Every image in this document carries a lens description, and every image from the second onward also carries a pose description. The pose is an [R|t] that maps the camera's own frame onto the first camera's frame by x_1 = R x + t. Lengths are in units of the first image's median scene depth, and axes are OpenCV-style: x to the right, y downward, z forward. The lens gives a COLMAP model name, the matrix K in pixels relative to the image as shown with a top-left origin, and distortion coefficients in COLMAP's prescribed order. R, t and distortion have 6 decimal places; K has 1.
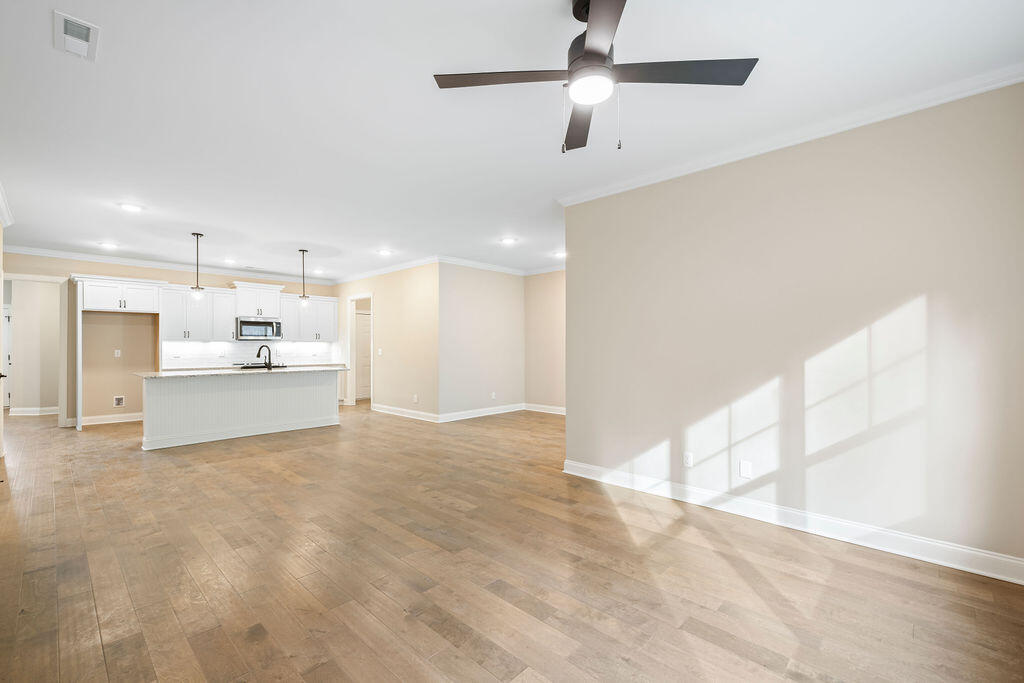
lens RADIAL K [[429.9, 0, 505.7], [0, 429.9, 350.3], [0, 0, 1]] dist [0.004439, -0.000774]
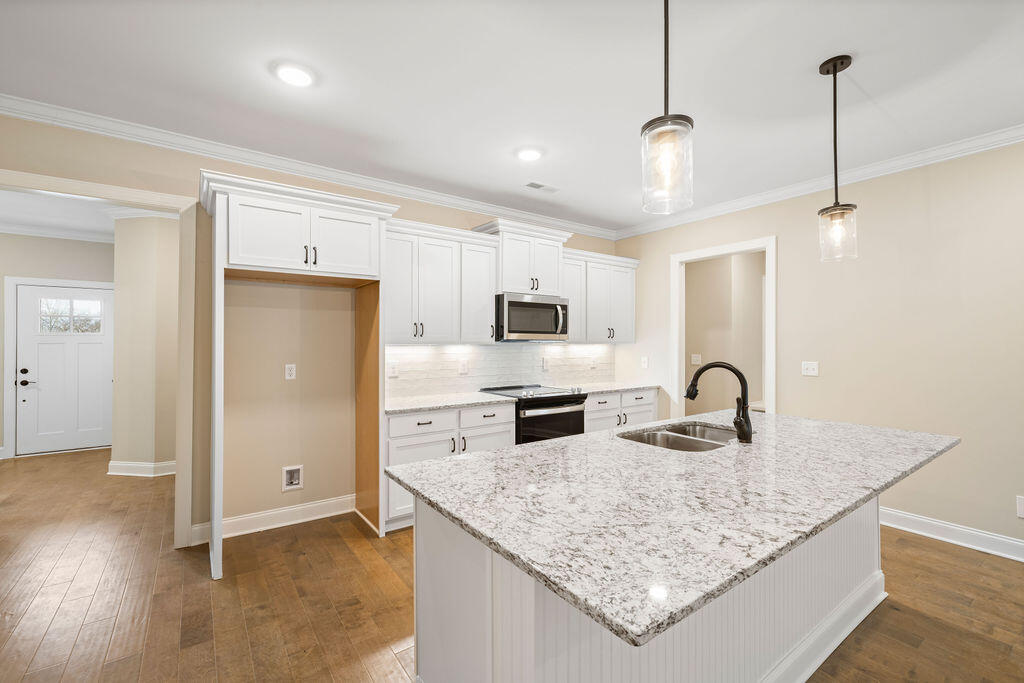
lens RADIAL K [[429.9, 0, 518.1], [0, 429.9, 342.5], [0, 0, 1]] dist [0.004439, -0.000774]
pose [[0.986178, 0.003754, -0.165649, -0.633828], [-0.004901, 0.999967, -0.006514, -0.023151], [0.165619, 0.007236, 0.986163, 0.637746]]
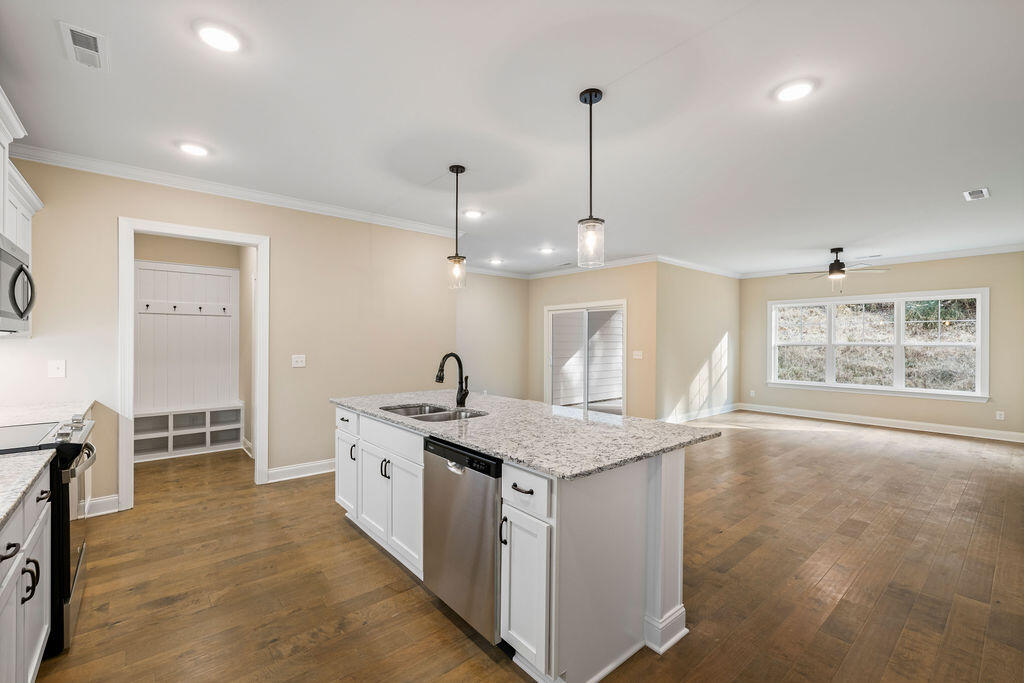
lens RADIAL K [[429.9, 0, 506.6], [0, 429.9, 343.5], [0, 0, 1]] dist [0.004439, -0.000774]
pose [[0.124741, -0.003108, 0.992184, -0.968466], [0.003168, 0.999991, 0.002735, -0.021920], [-0.992184, 0.002802, 0.124750, 0.866172]]
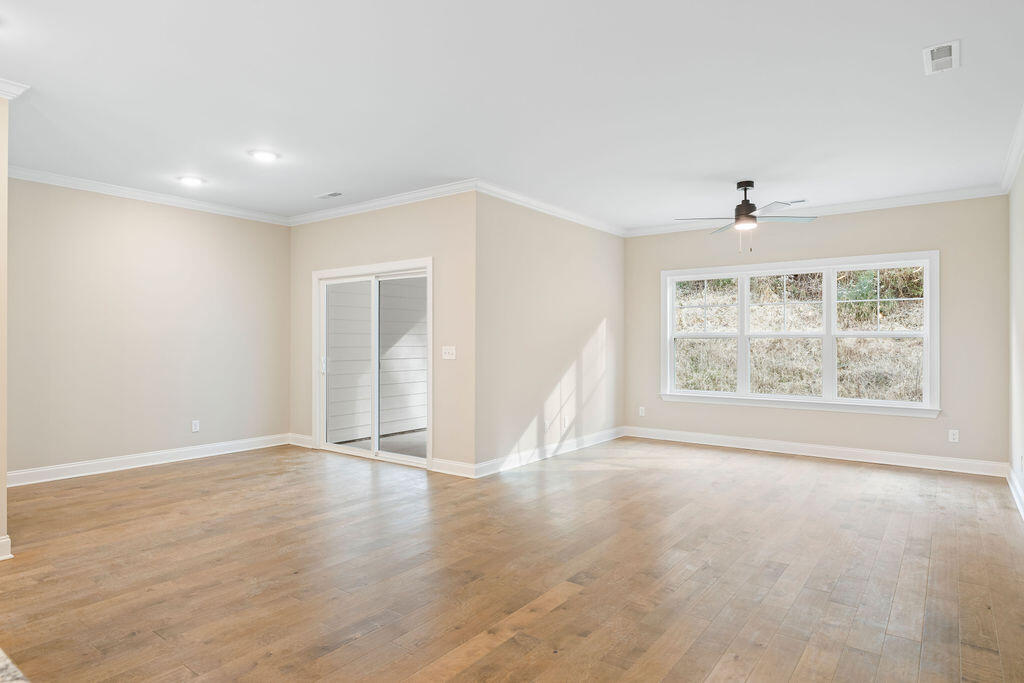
lens RADIAL K [[583.3, 0, 503.0], [0, 583.3, 341.1], [0, 0, 1]] dist [-0.002029, 0.001686]
pose [[-0.100928, 0.002165, 0.994891, -0.714926], [0.006286, 0.999979, -0.001539, -0.005016], [-0.994874, 0.006099, -0.100939, 0.685211]]
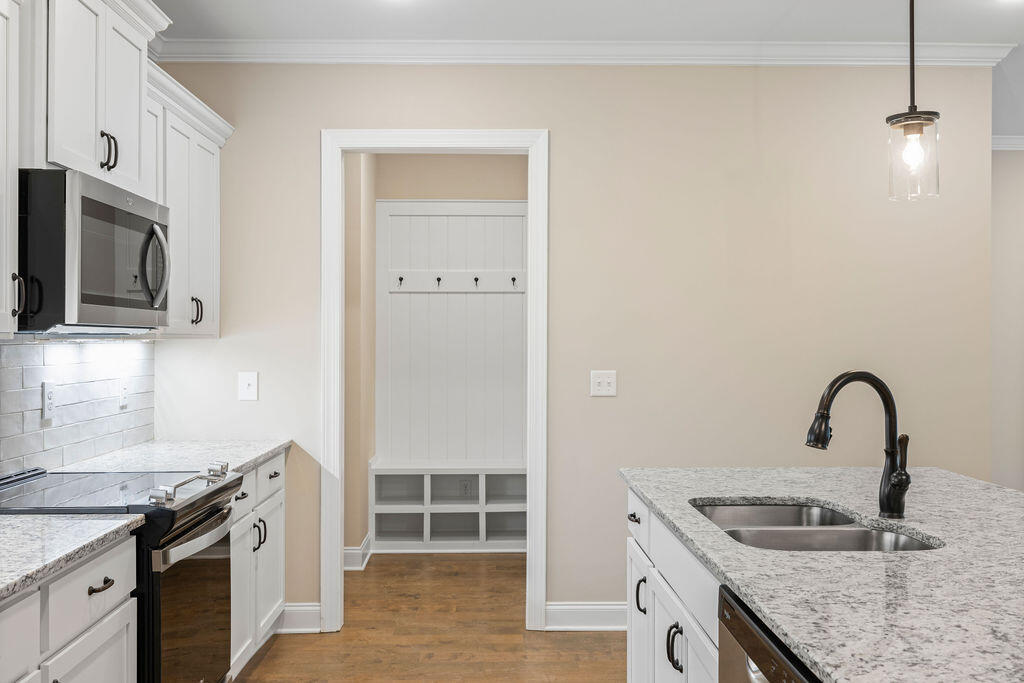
lens RADIAL K [[986.3, 0, 515.0], [0, 986.3, 336.3], [0, 0, 1]] dist [-0.013629, 0.000000]
pose [[0.711115, 0.004090, 0.703064, -0.900223], [0.003433, 0.999951, -0.009289, -0.021731], [-0.703068, 0.009019, 0.711066, 0.800413]]
